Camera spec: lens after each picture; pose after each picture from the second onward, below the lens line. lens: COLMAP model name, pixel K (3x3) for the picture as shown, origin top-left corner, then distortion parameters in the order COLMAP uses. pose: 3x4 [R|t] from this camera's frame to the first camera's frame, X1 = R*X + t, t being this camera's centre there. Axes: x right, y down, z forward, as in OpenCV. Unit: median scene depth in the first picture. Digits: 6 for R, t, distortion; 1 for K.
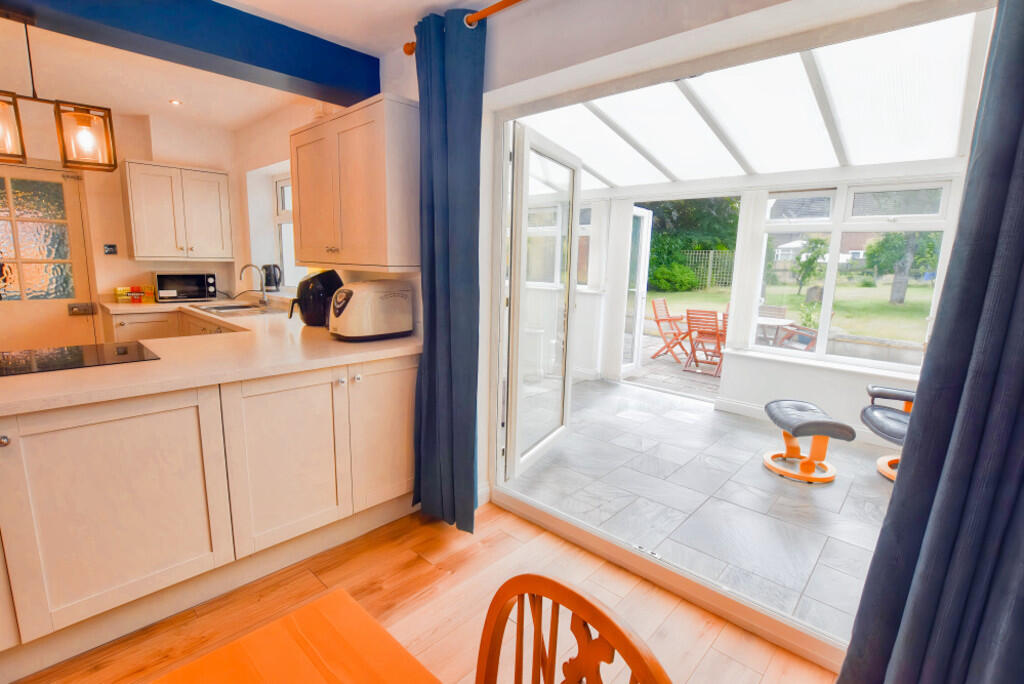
lens RADIAL K [[470.5, 0, 512.0], [0, 470.5, 342.0], [0, 0, 1]] dist [-0.031885, 0.000419]
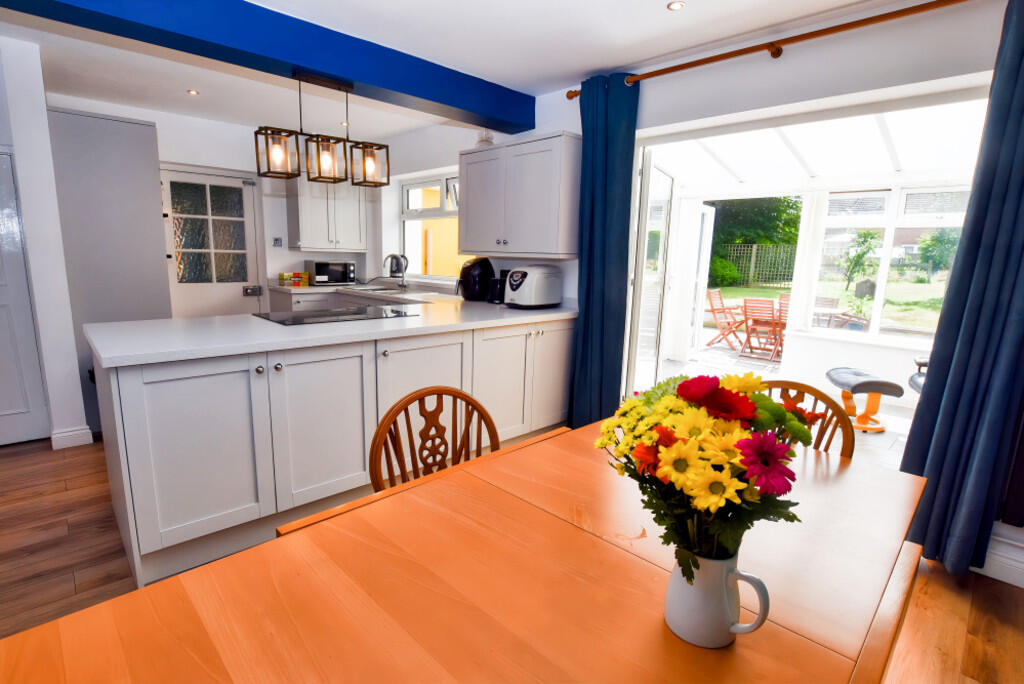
lens RADIAL K [[497.5, 0, 490.6], [0, 497.5, 349.6], [0, 0, 1]] dist [-0.033871, 0.000336]
pose [[0.997452, 0.012713, -0.070194, -0.200080], [-0.011673, 0.999816, 0.015206, 0.057414], [0.070374, -0.014348, 0.997417, -0.275652]]
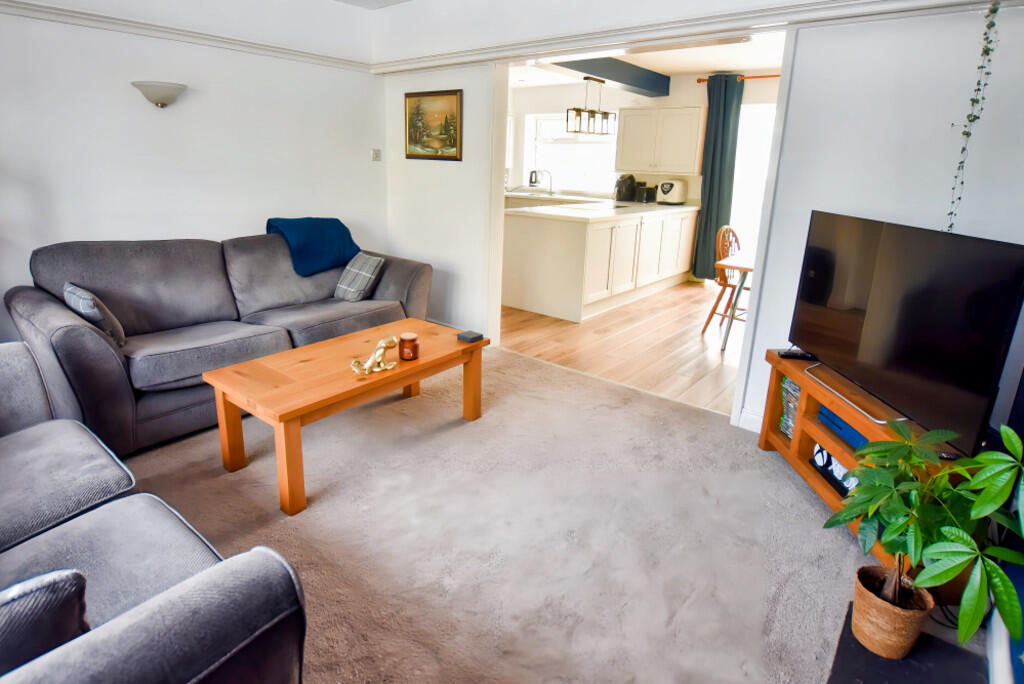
lens RADIAL K [[554.7, 0, 511.6], [0, 554.7, 312.7], [0, 0, 1]] dist [-0.000146, 0.000195]
pose [[0.997911, -0.018510, 0.061902, -0.801895], [0.012266, 0.994935, 0.099768, 0.152380], [-0.063435, -0.098800, 0.993083, -1.097452]]
